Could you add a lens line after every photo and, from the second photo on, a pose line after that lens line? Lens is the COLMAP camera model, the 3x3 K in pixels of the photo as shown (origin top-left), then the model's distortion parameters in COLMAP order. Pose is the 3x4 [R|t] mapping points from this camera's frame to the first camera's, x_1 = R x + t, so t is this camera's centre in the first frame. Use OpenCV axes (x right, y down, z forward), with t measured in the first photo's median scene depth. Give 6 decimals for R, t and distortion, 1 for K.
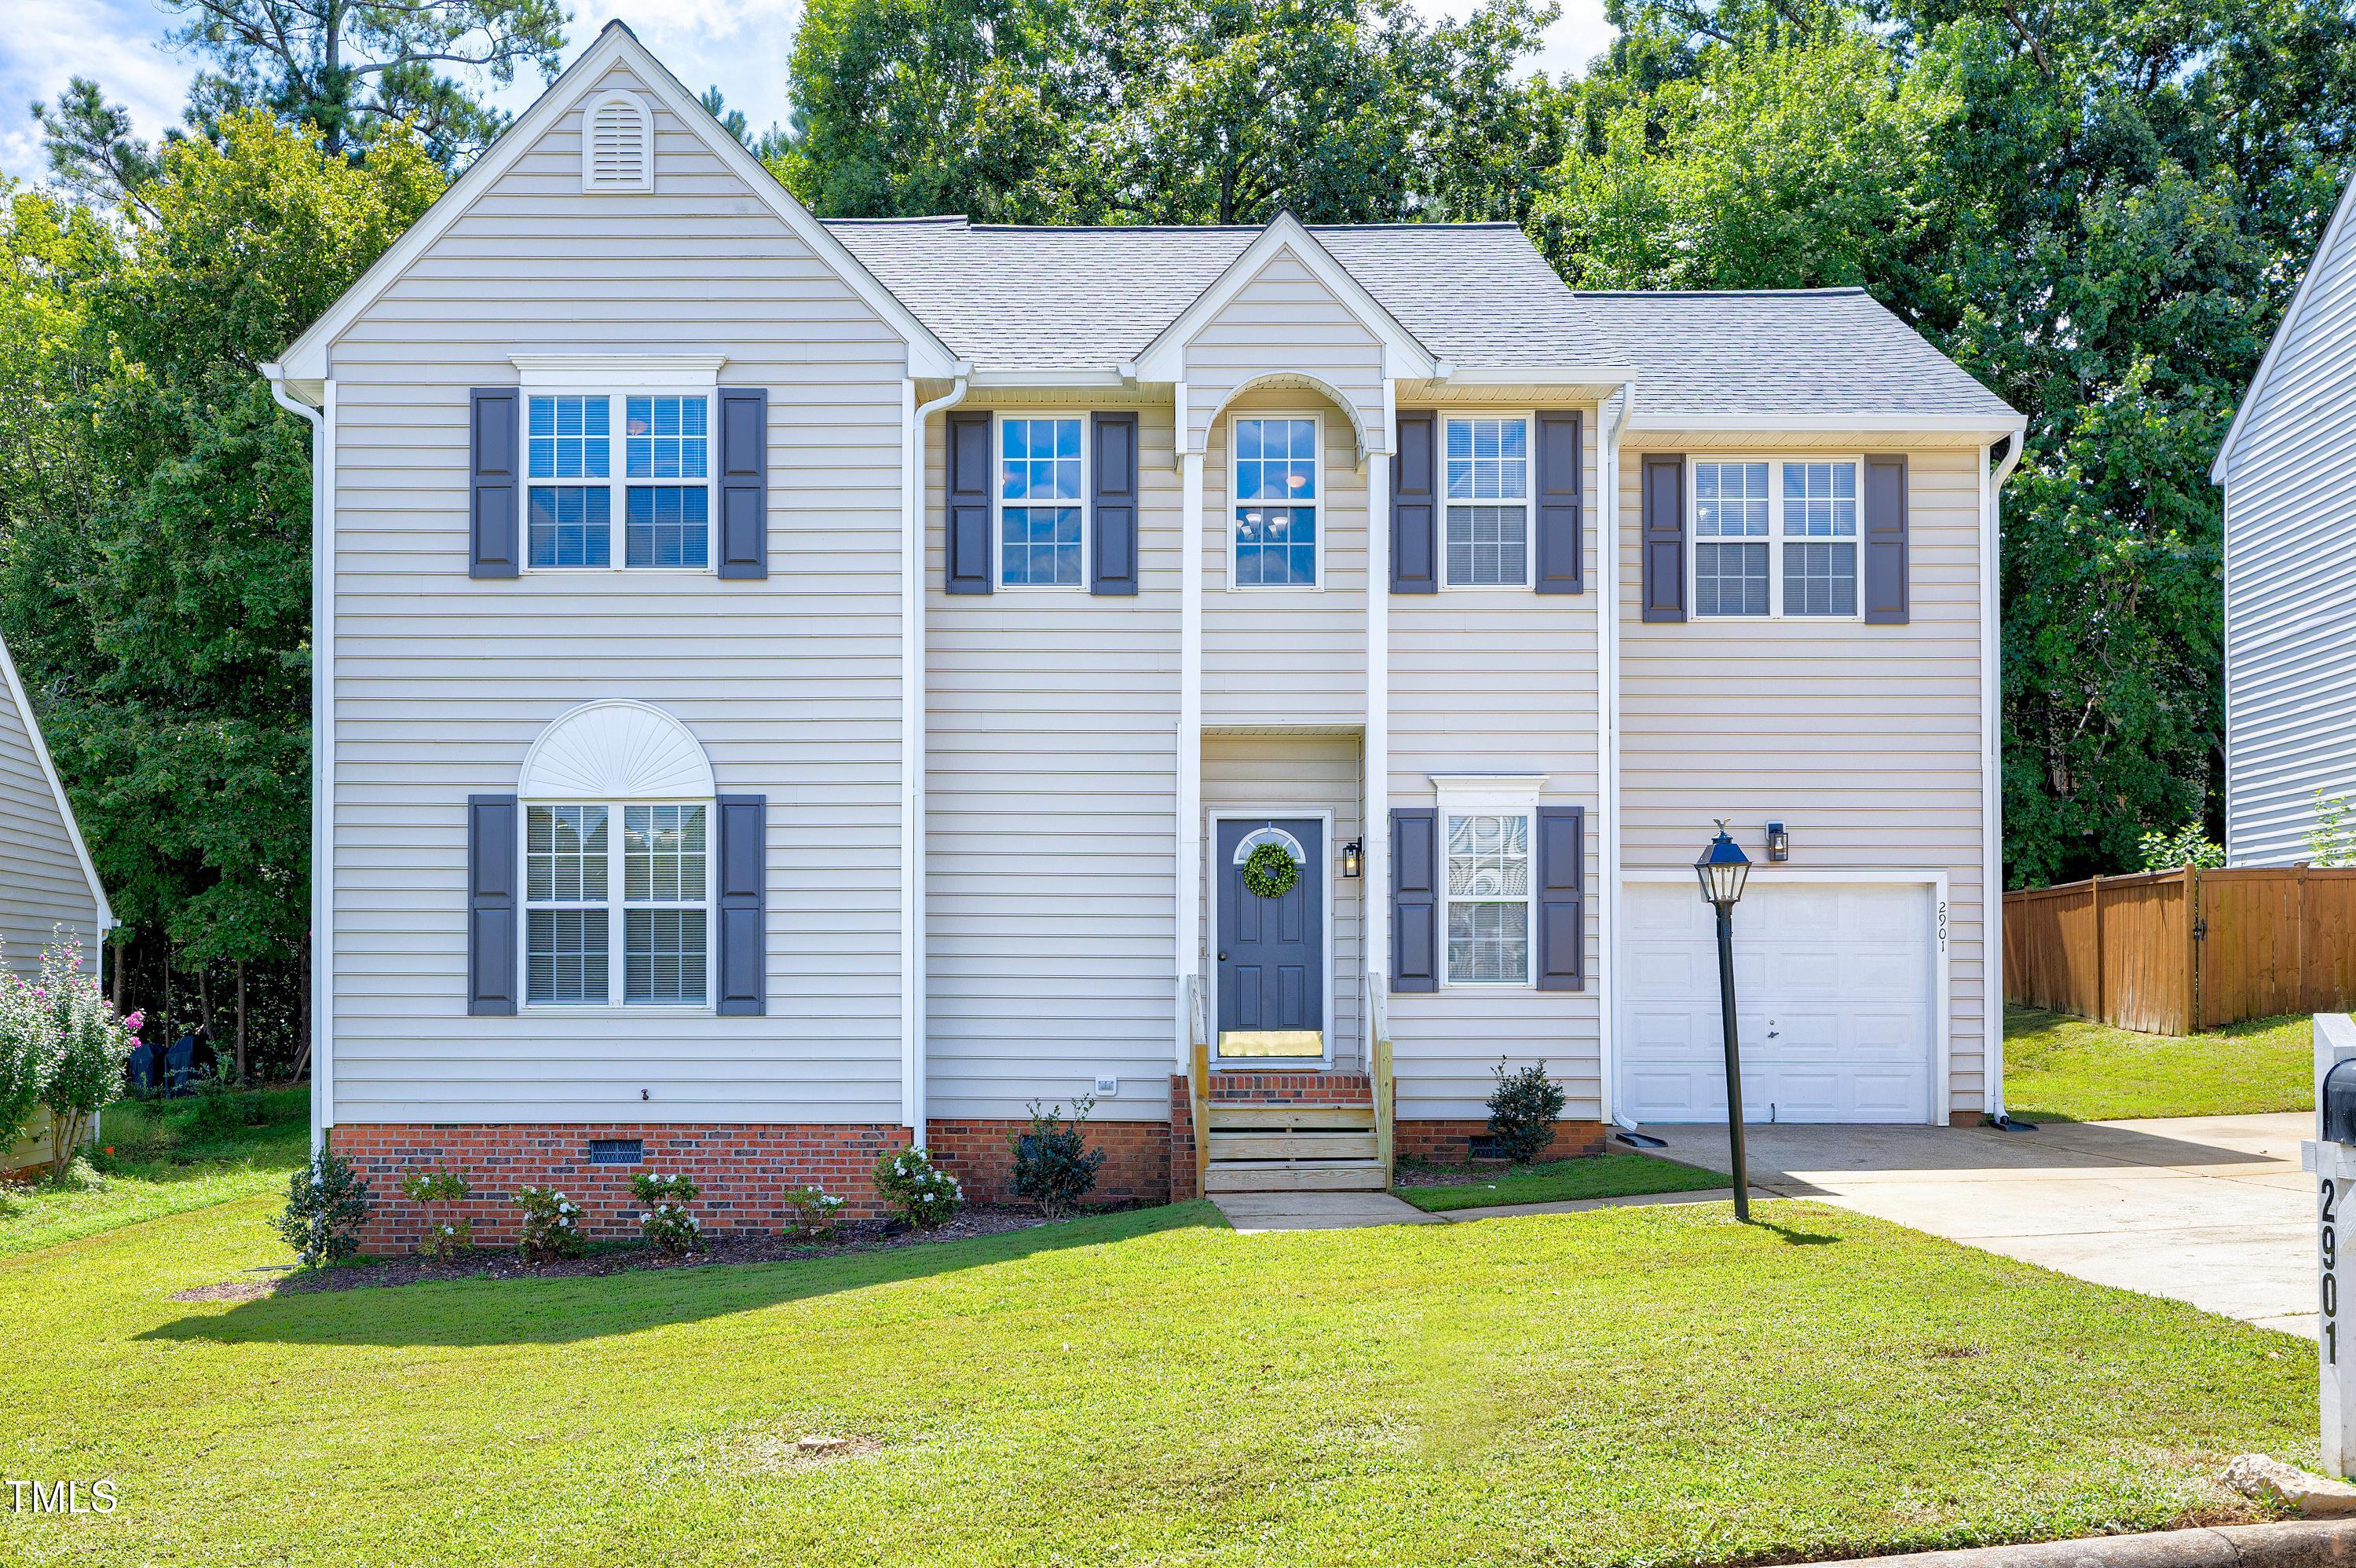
lens RADIAL K [[3298.0, 0, 1182.8], [0, 3298.0, 857.0], [0, 0, 1]] dist [0.028982, 0.022834]
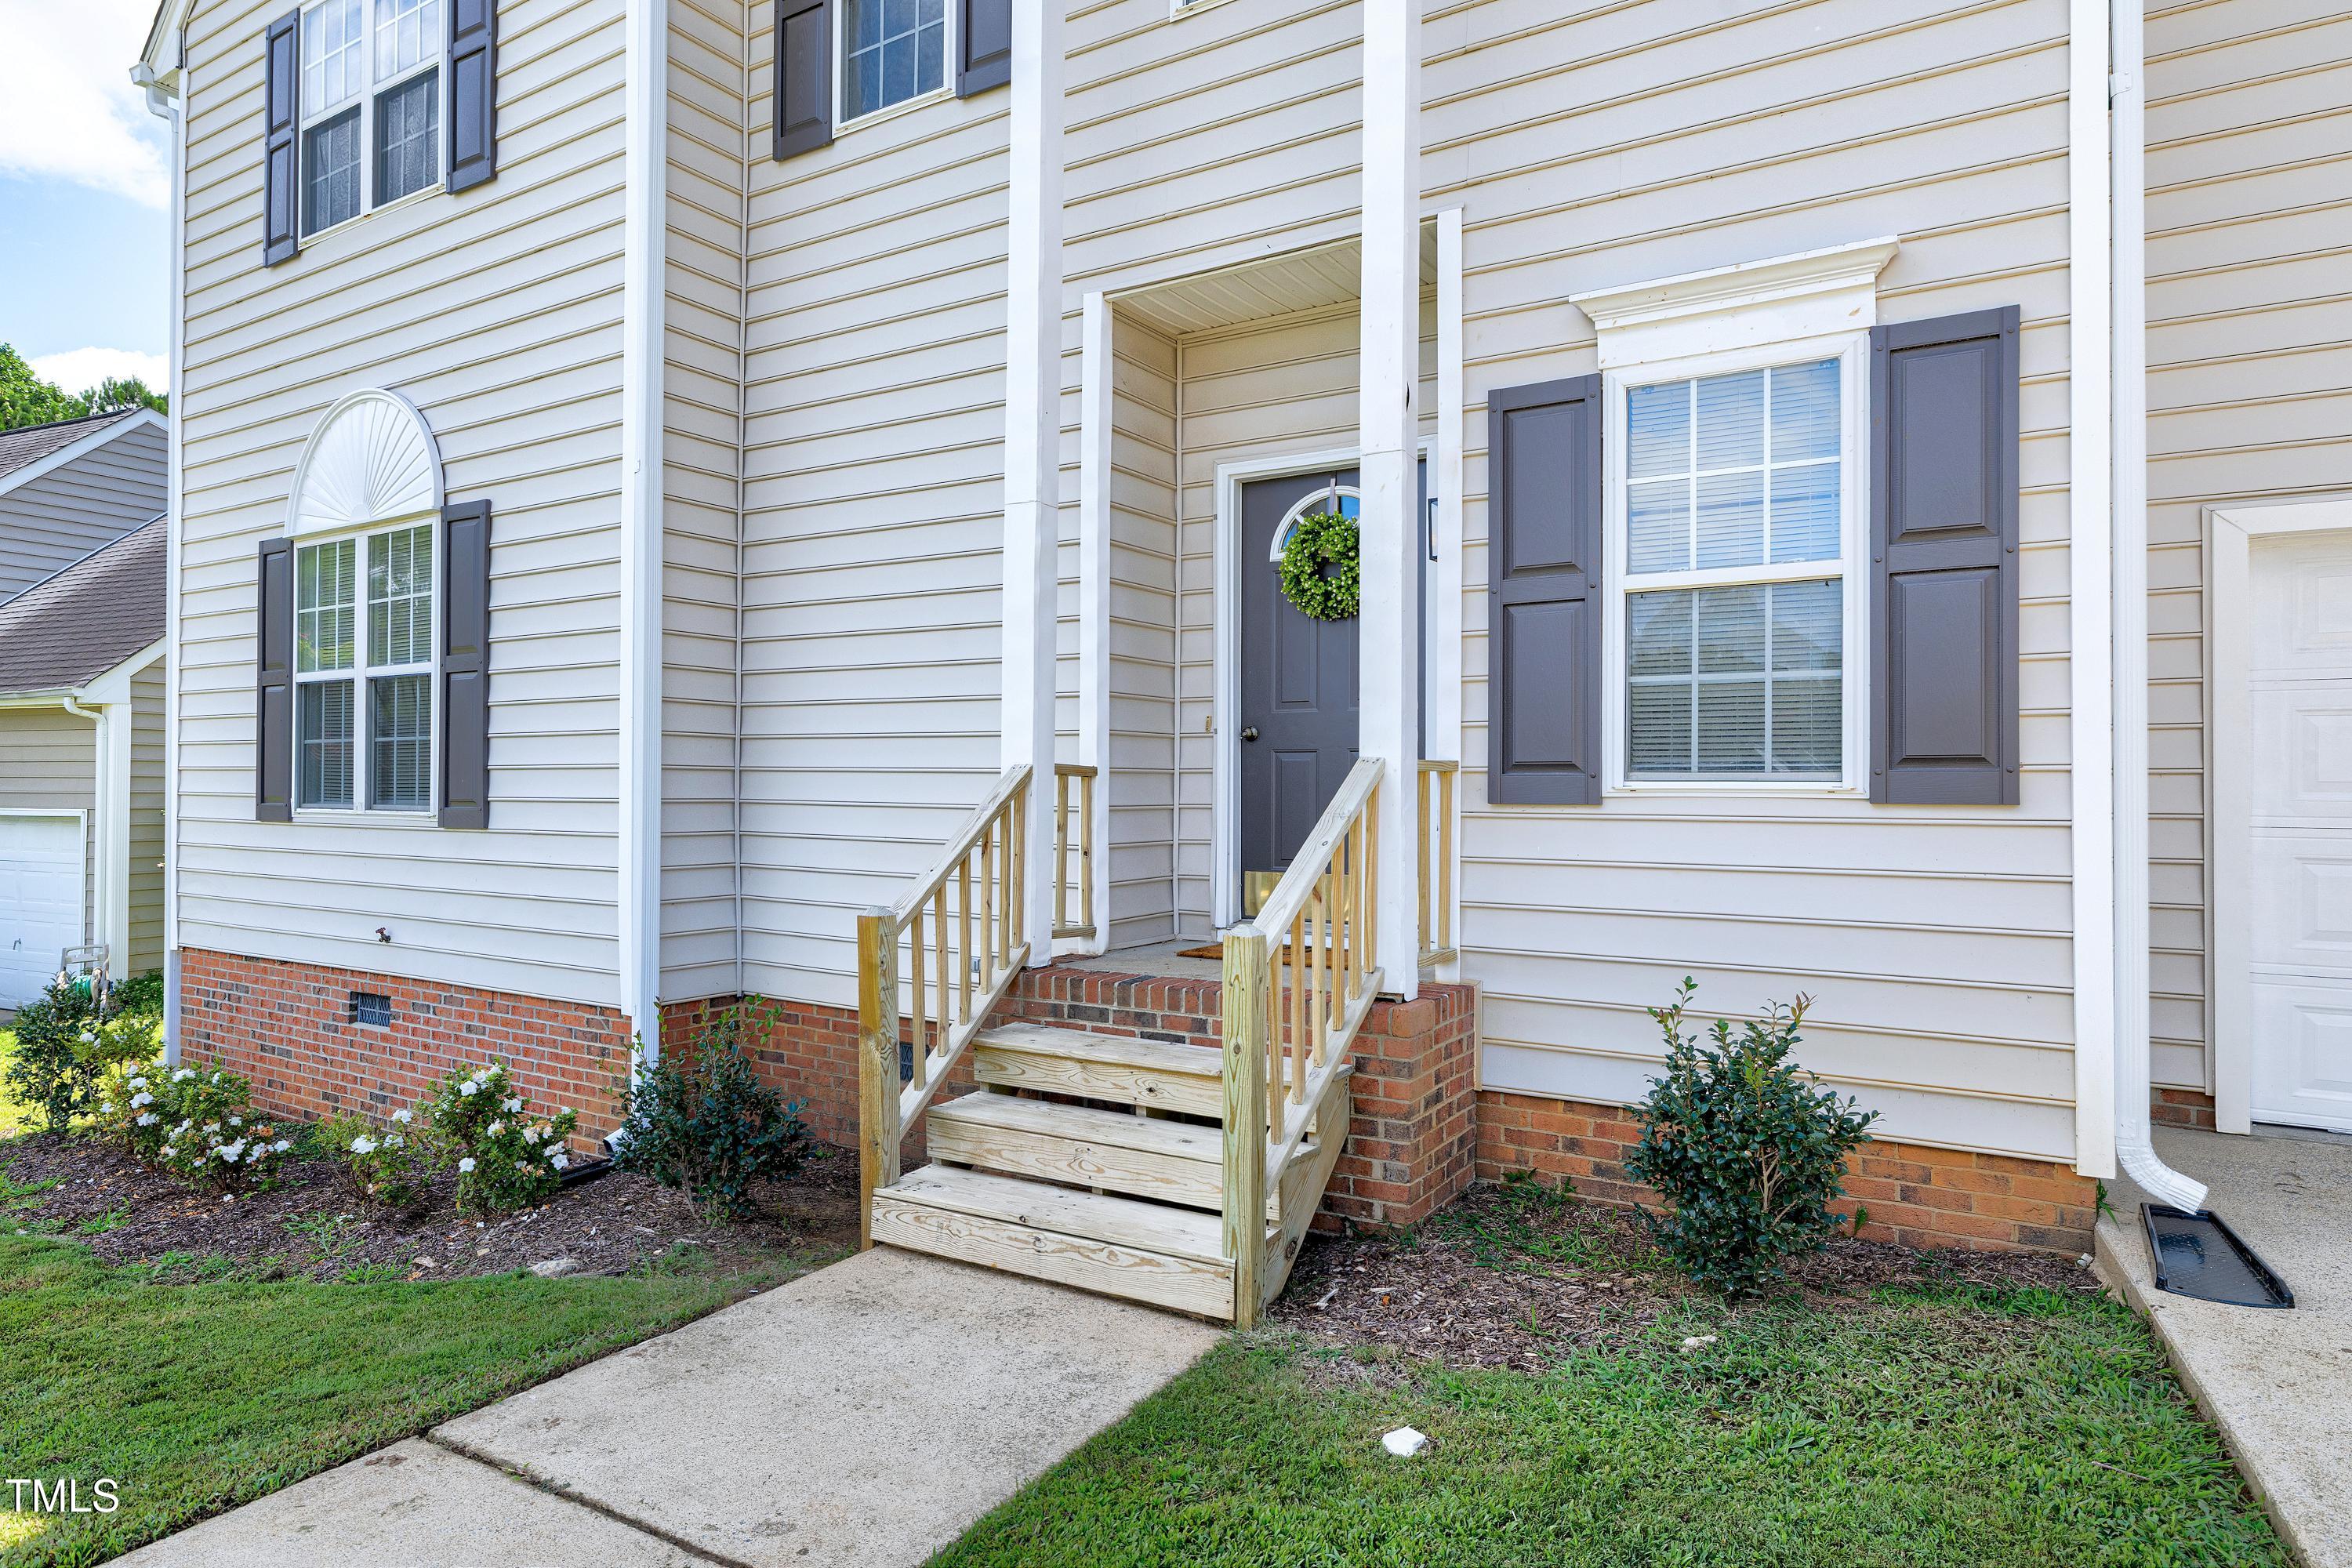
lens RADIAL K [[1312.7, 0, 1173.5], [0, 1312.7, 766.3], [0, 0, 1]] dist [-0.004894, -0.000775]
pose [[0.778100, -0.004747, -0.628123, 0.140362], [0.023086, 0.999512, 0.021045, 0.031046], [0.627717, -0.030876, 0.777829, 0.830167]]
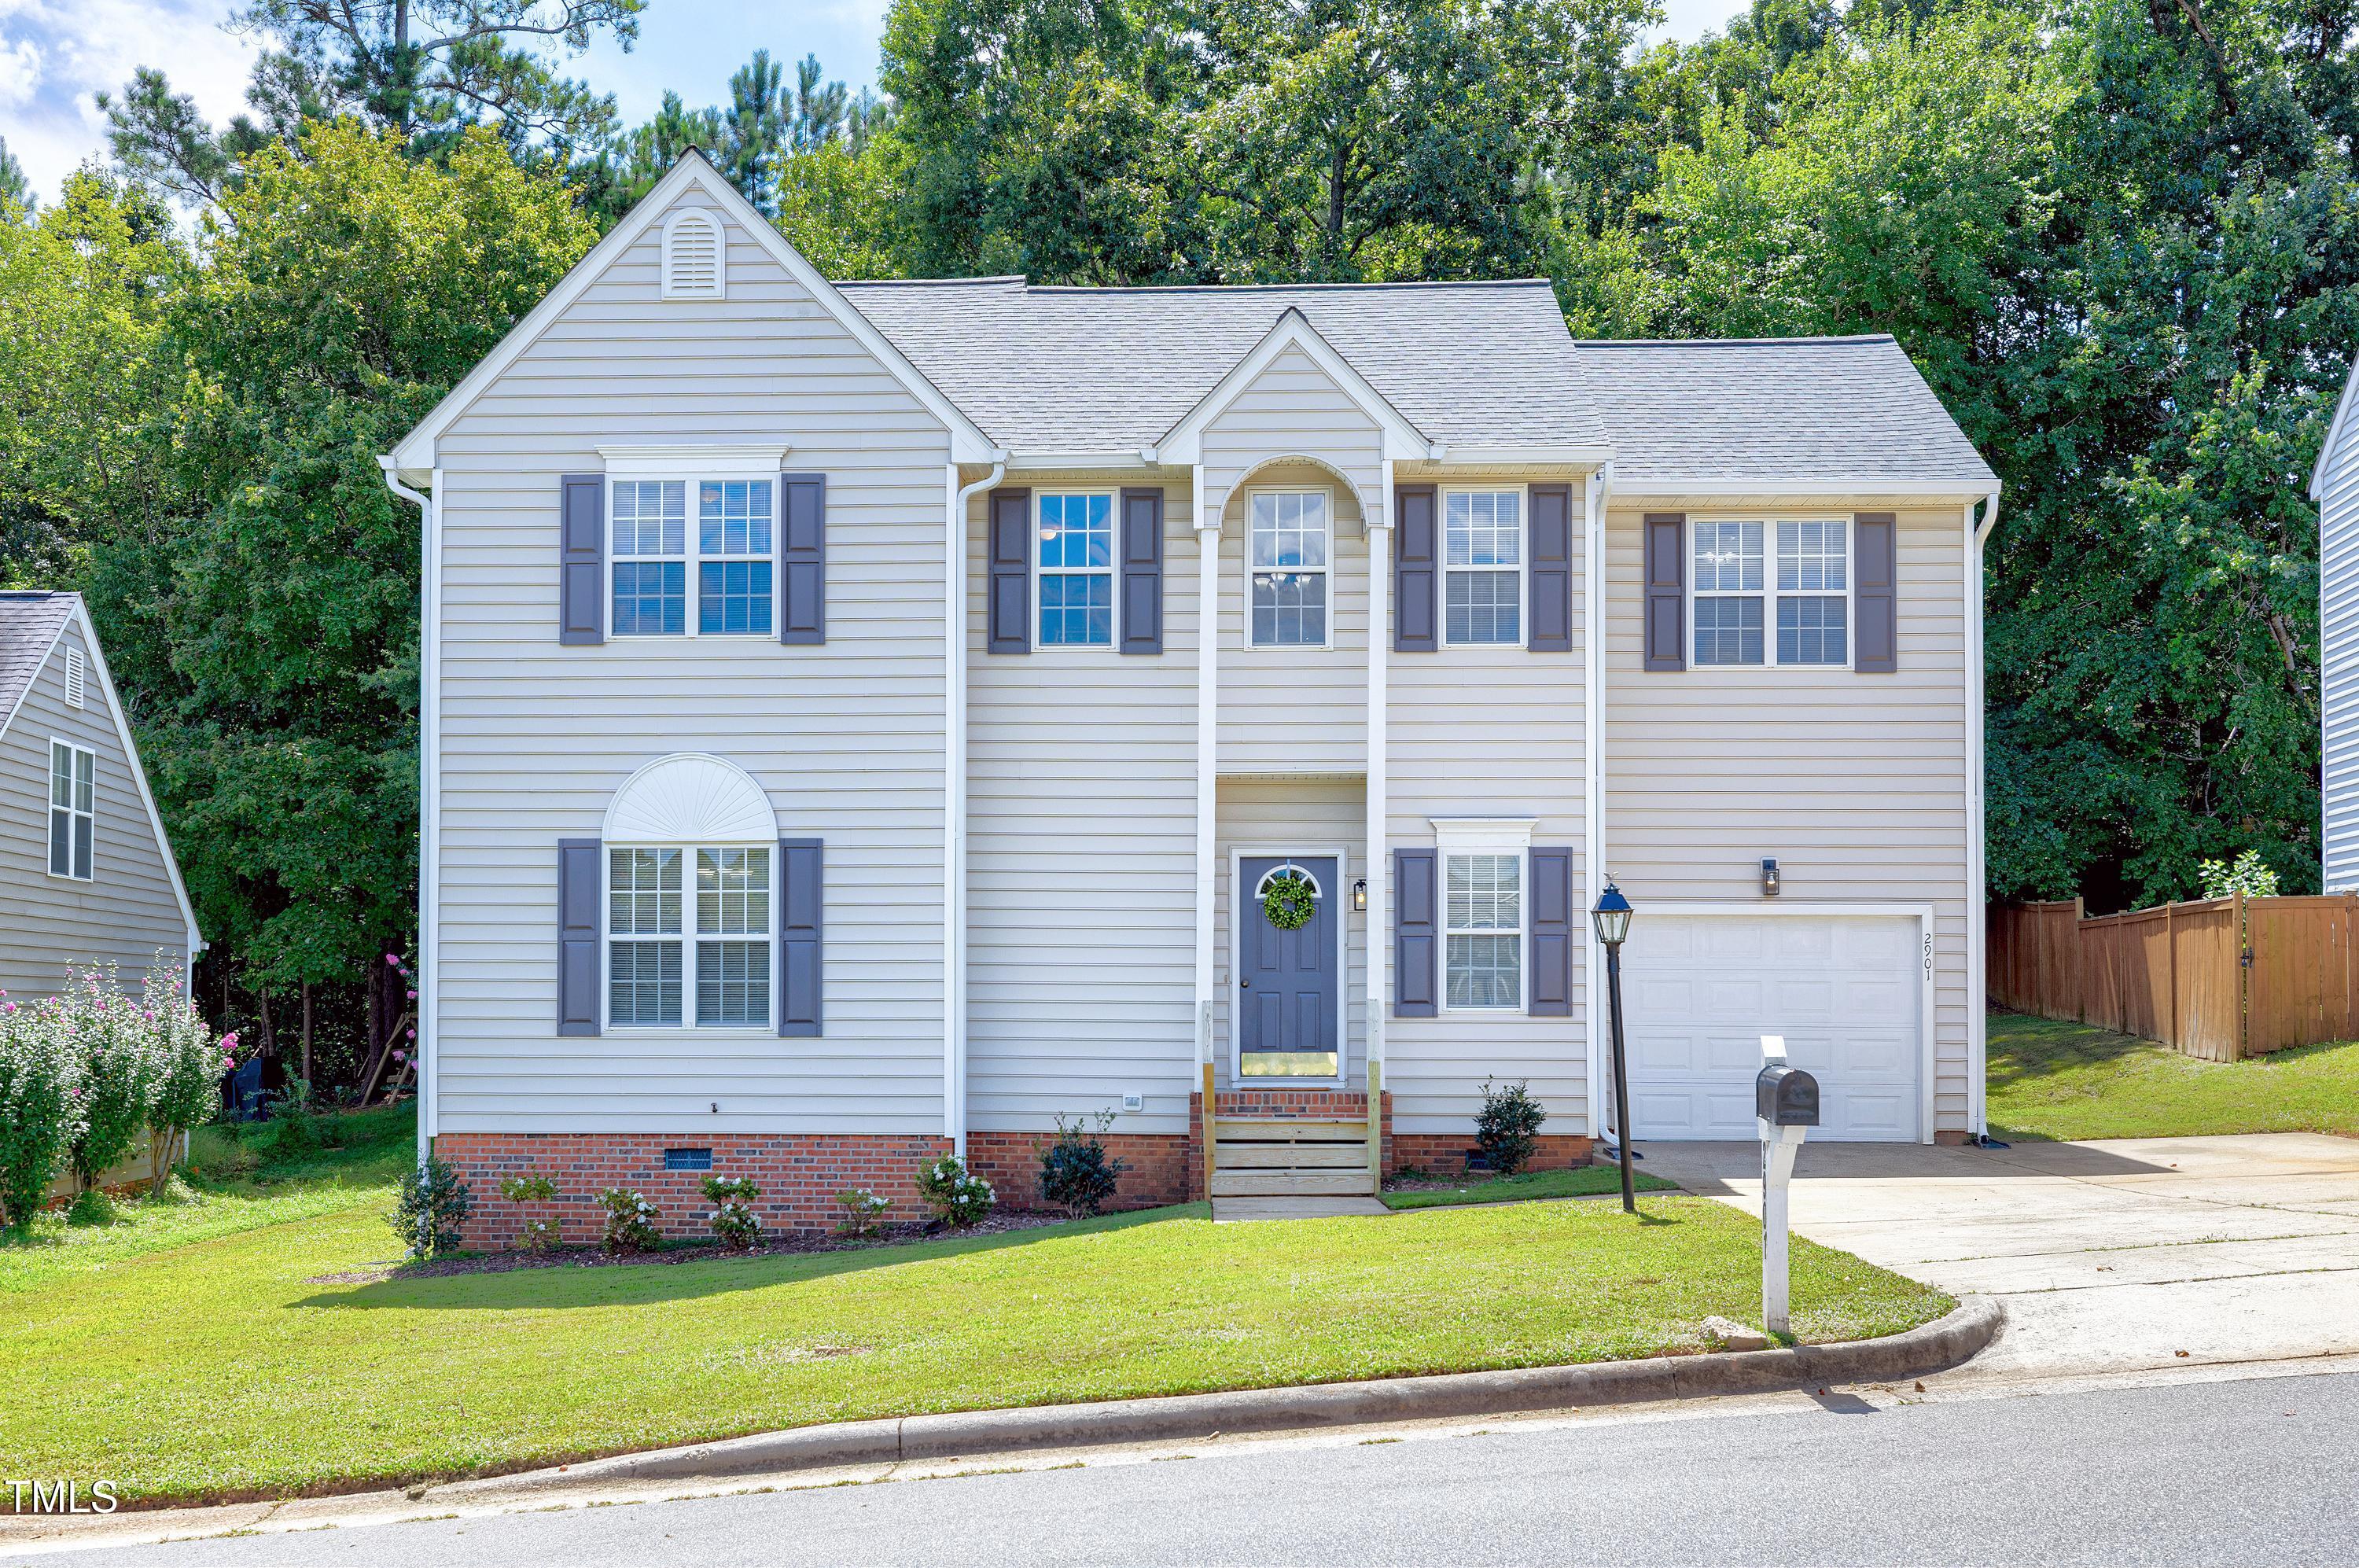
lens RADIAL K [[3776.0, 0, 1179.5], [0, 3776.0, 784.0], [0, 0, 1]] dist [0.043166, 0.039097]
pose [[0.999079, -0.000480, -0.042904, 0.045649], [-0.000395, 0.999792, -0.020394, -0.010631], [0.042904, 0.020393, 0.998871, -0.252542]]
